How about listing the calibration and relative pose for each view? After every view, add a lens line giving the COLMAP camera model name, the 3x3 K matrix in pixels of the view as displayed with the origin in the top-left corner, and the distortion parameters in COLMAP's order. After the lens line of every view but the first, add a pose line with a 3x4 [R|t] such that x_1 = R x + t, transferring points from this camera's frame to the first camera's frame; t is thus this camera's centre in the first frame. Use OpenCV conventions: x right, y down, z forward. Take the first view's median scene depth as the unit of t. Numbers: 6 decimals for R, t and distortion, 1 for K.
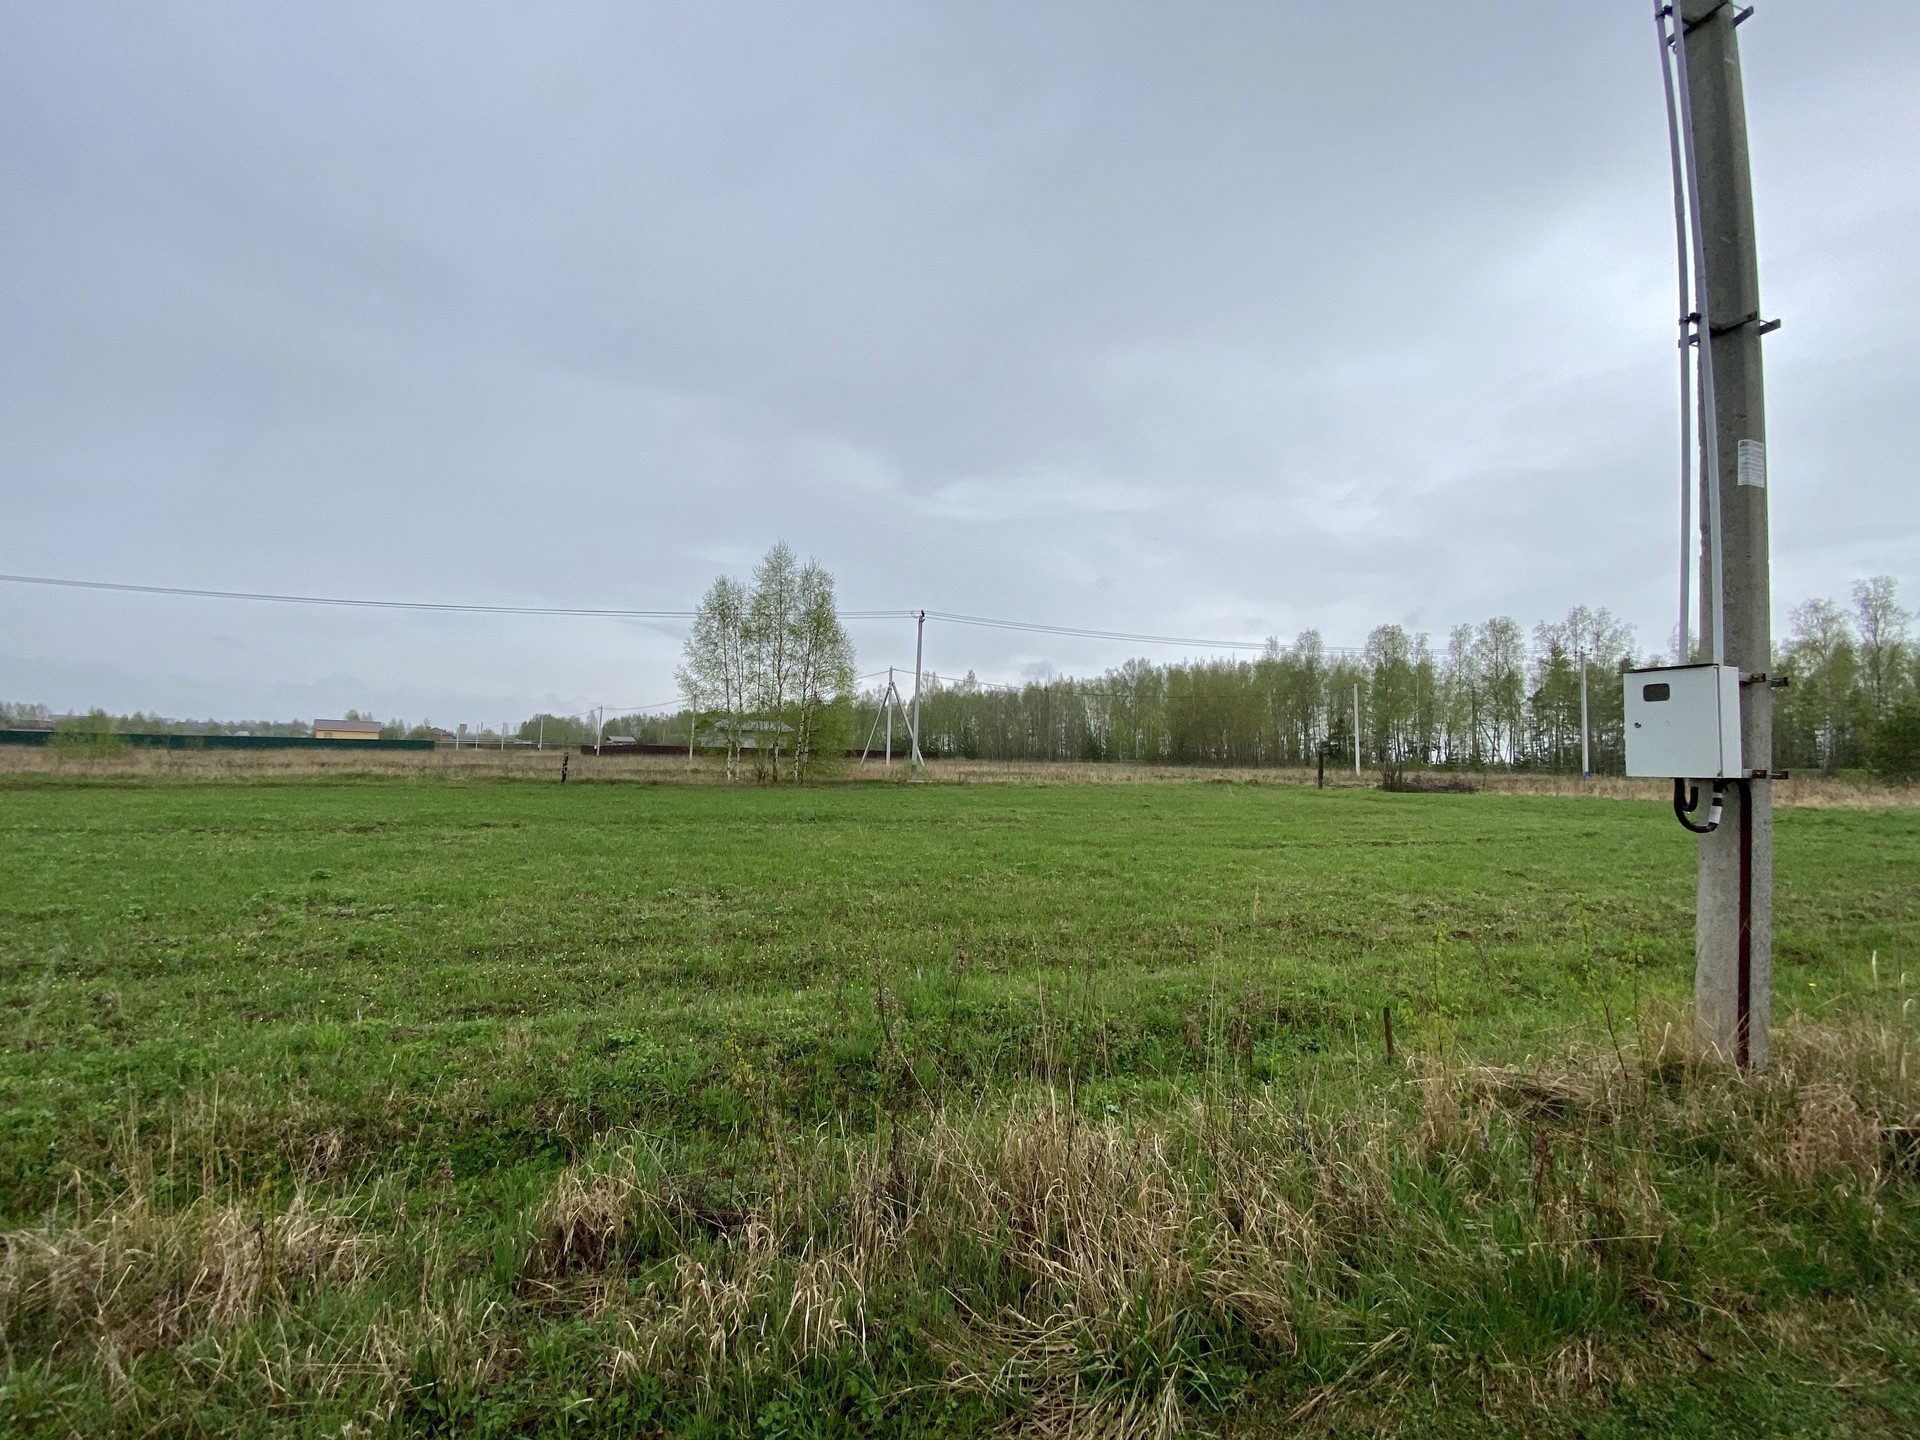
lens RADIAL K [[800.9, 0, 972.9], [0, 800.9, 702.4], [0, 0, 1]] dist [0.000813, -0.014313]
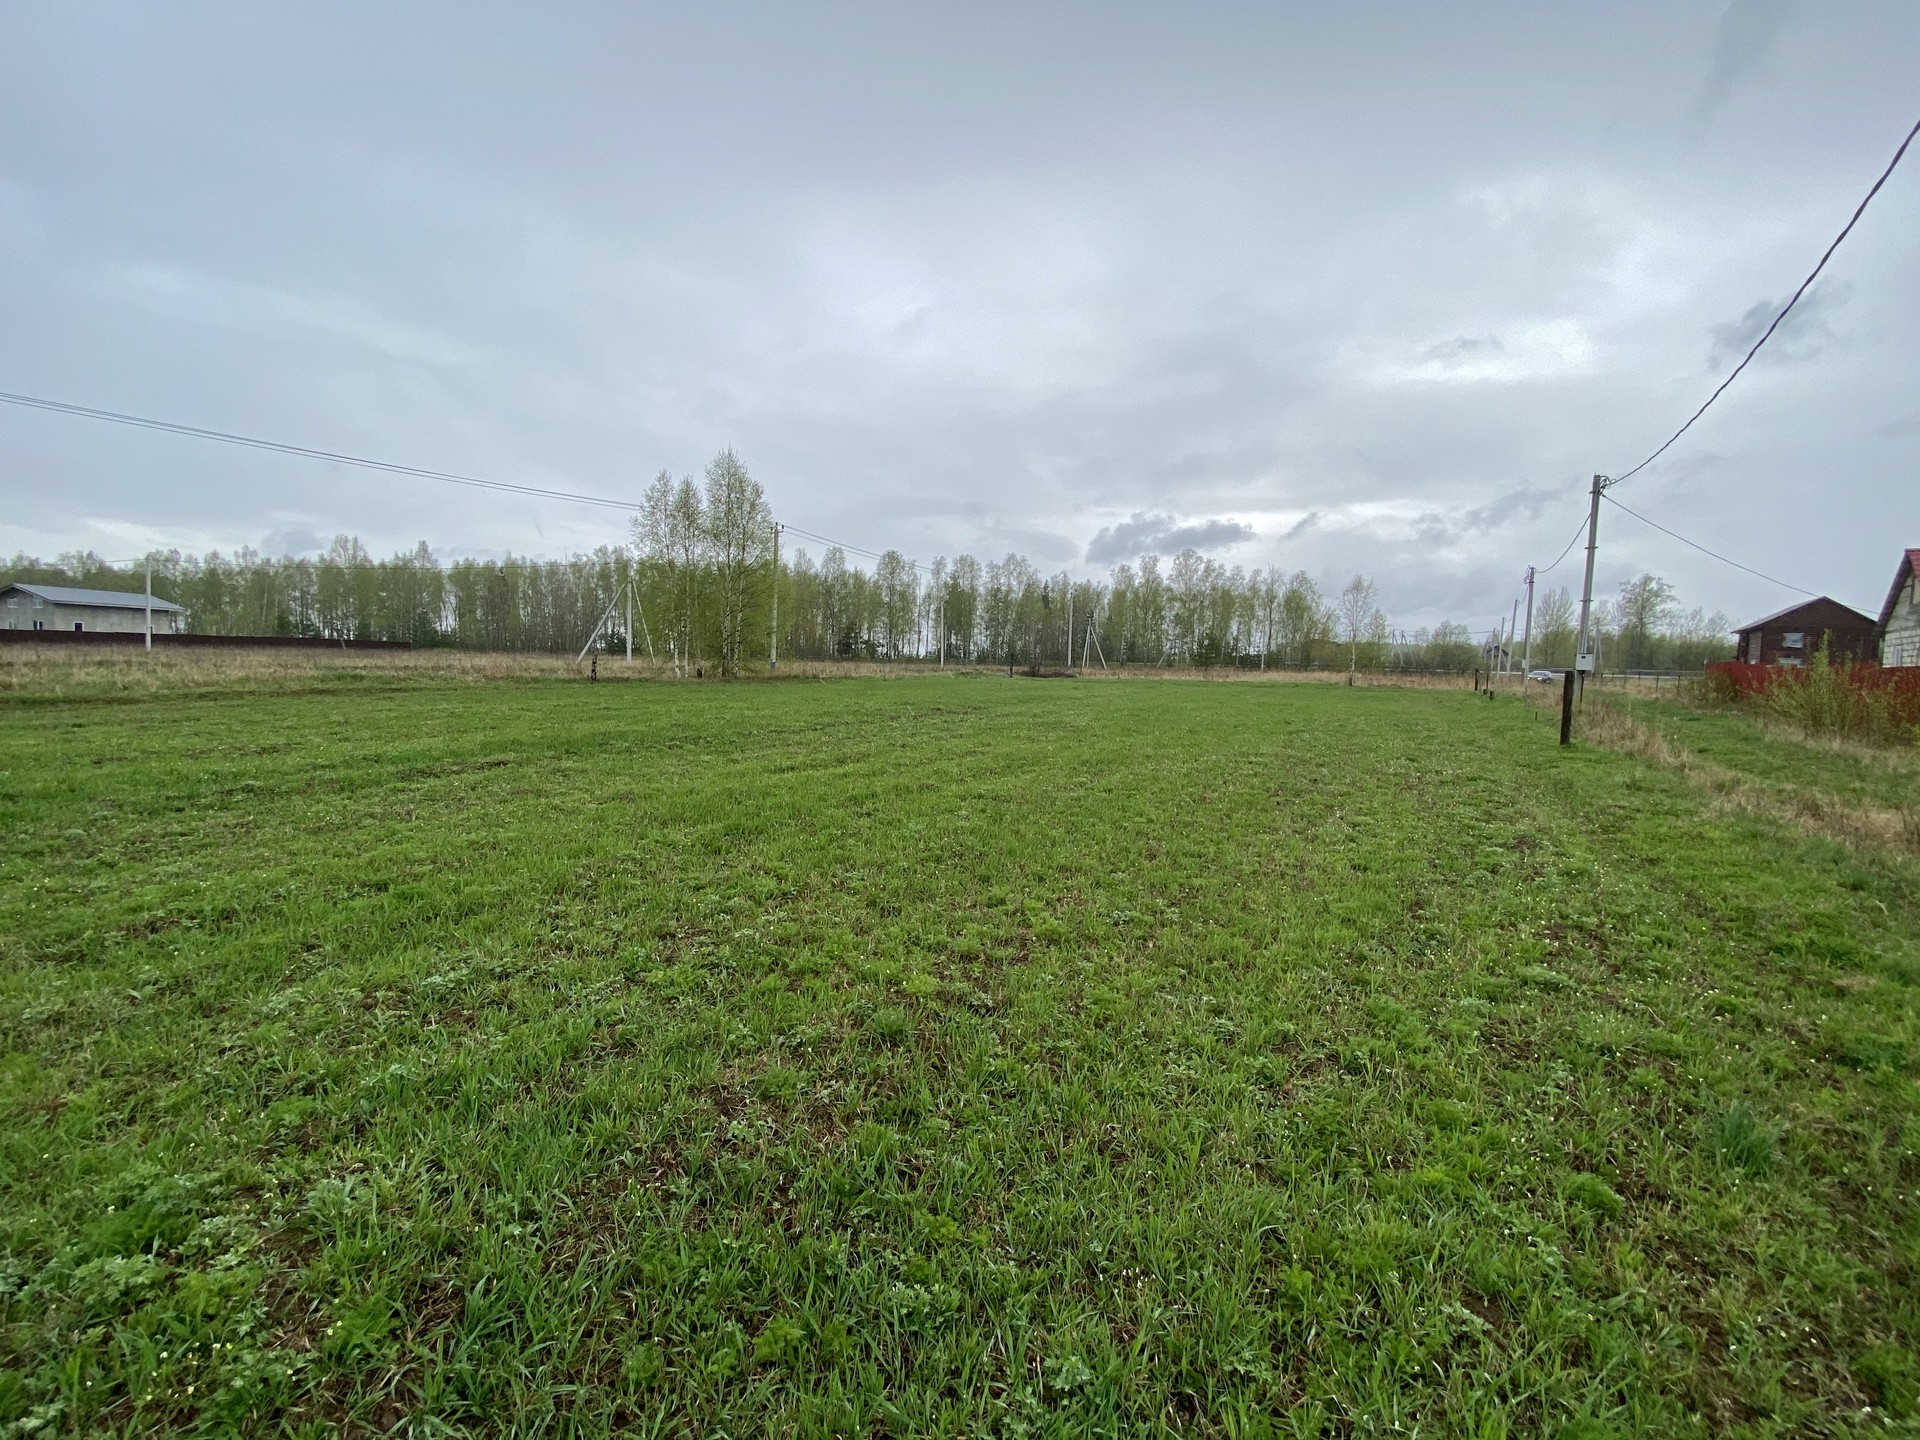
lens RADIAL K [[800.9, 0, 927.5], [0, 800.9, 708.4], [0, 0, 1]] dist [0.000813, -0.014313]
pose [[0.677088, -0.058765, 0.733552, -2.730569], [-0.042730, 0.991985, 0.118909, 0.004665], [-0.734661, -0.111857, 0.669150, 0.261025]]
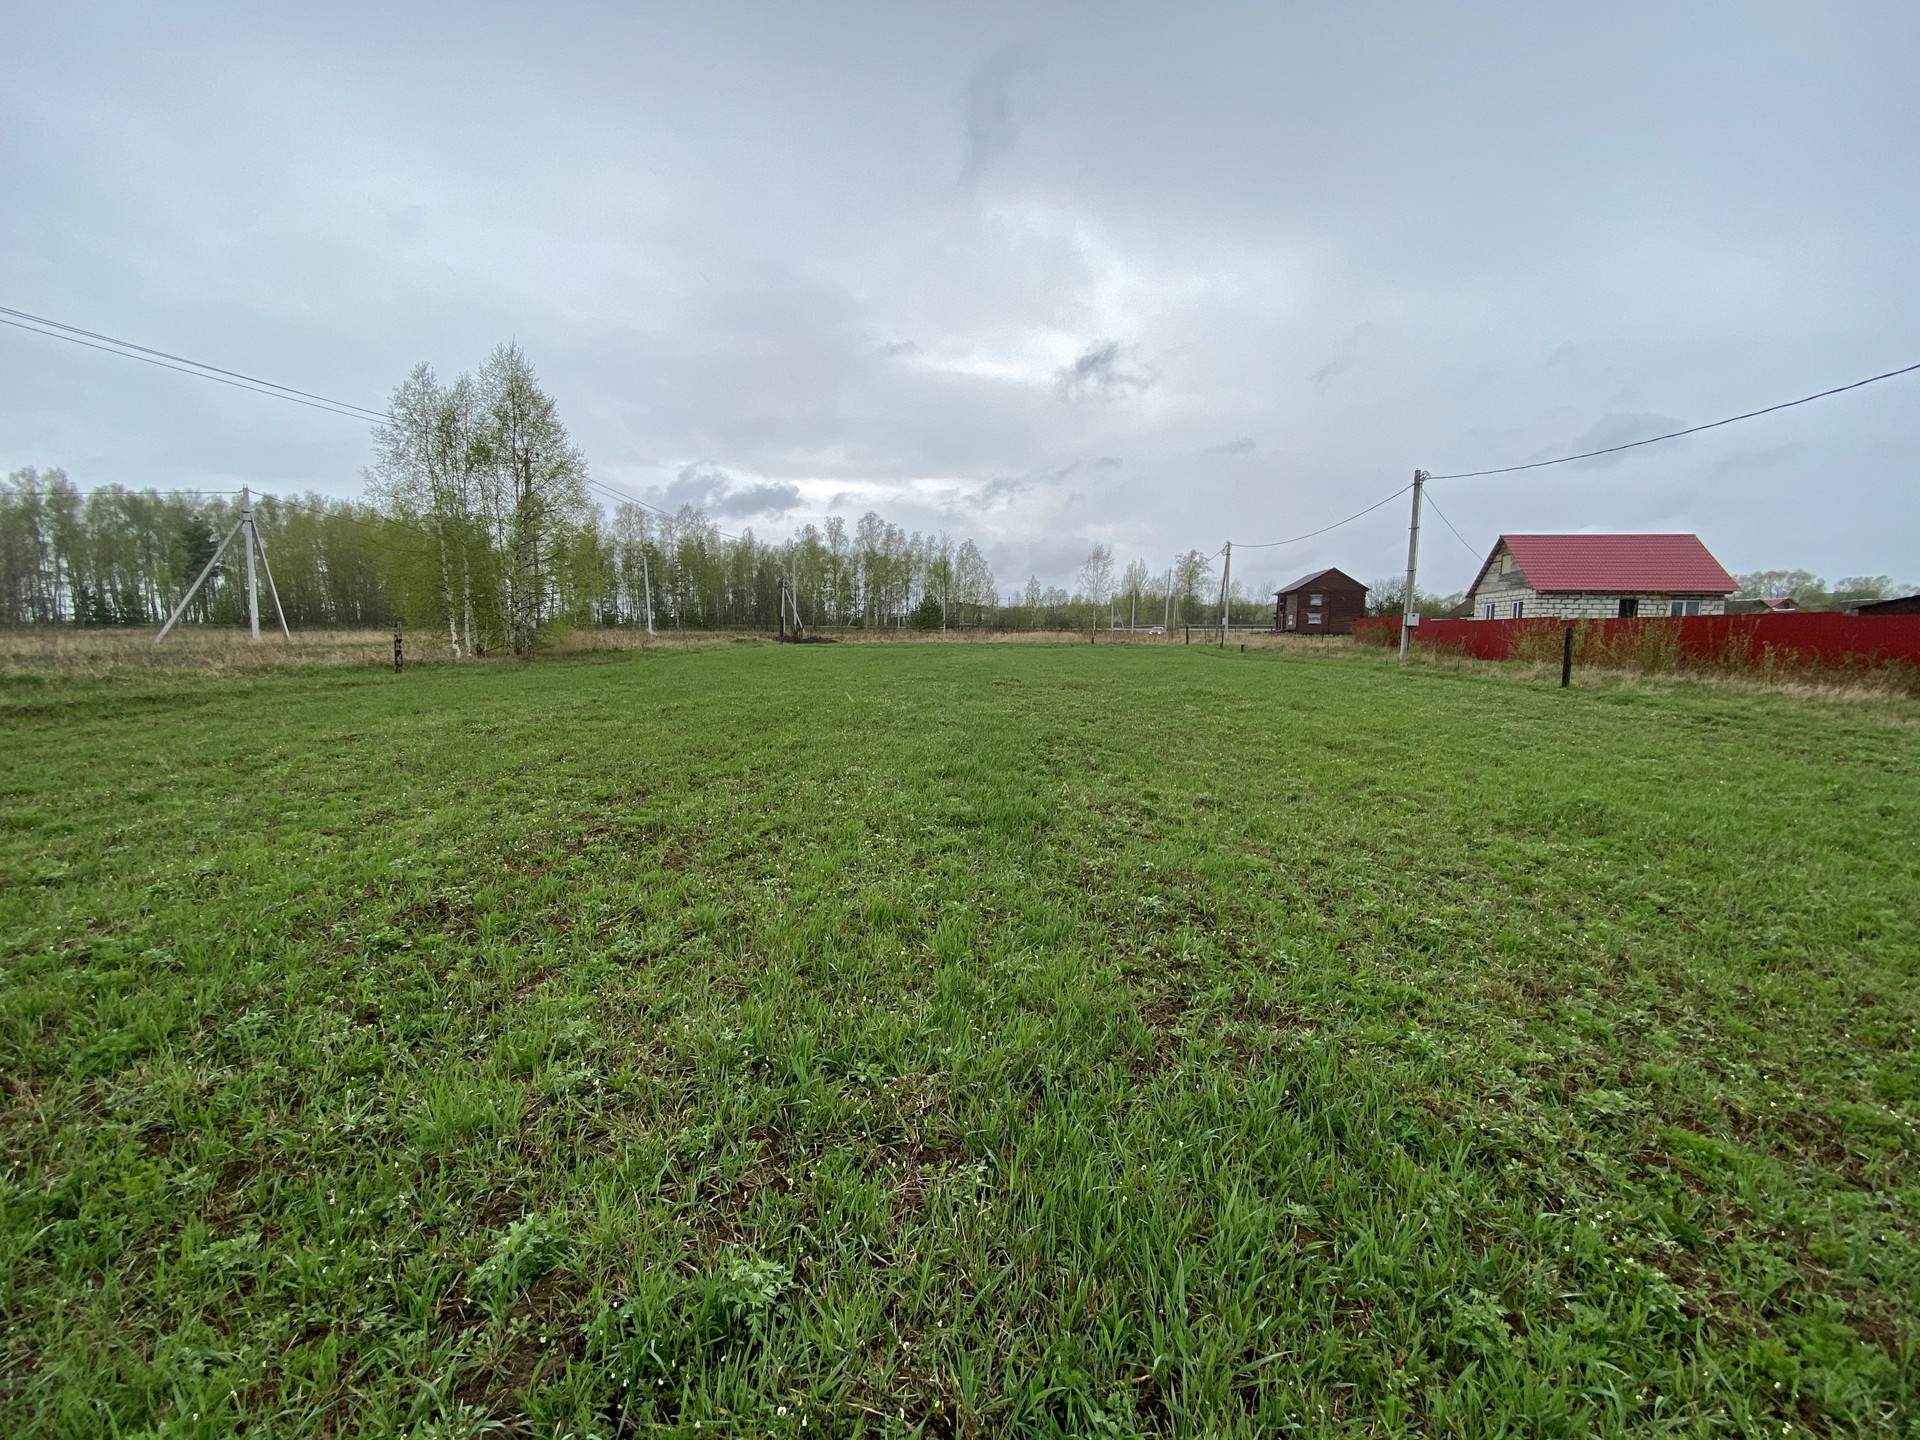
lens RADIAL K [[800.9, 0, 937.9], [0, 800.9, 723.7], [0, 0, 1]] dist [0.000813, -0.014313]
pose [[0.218486, -0.143930, 0.965167, -3.019556], [-0.051450, 0.985988, 0.158682, 0.053678], [-0.974483, -0.084328, 0.208020, 1.301503]]
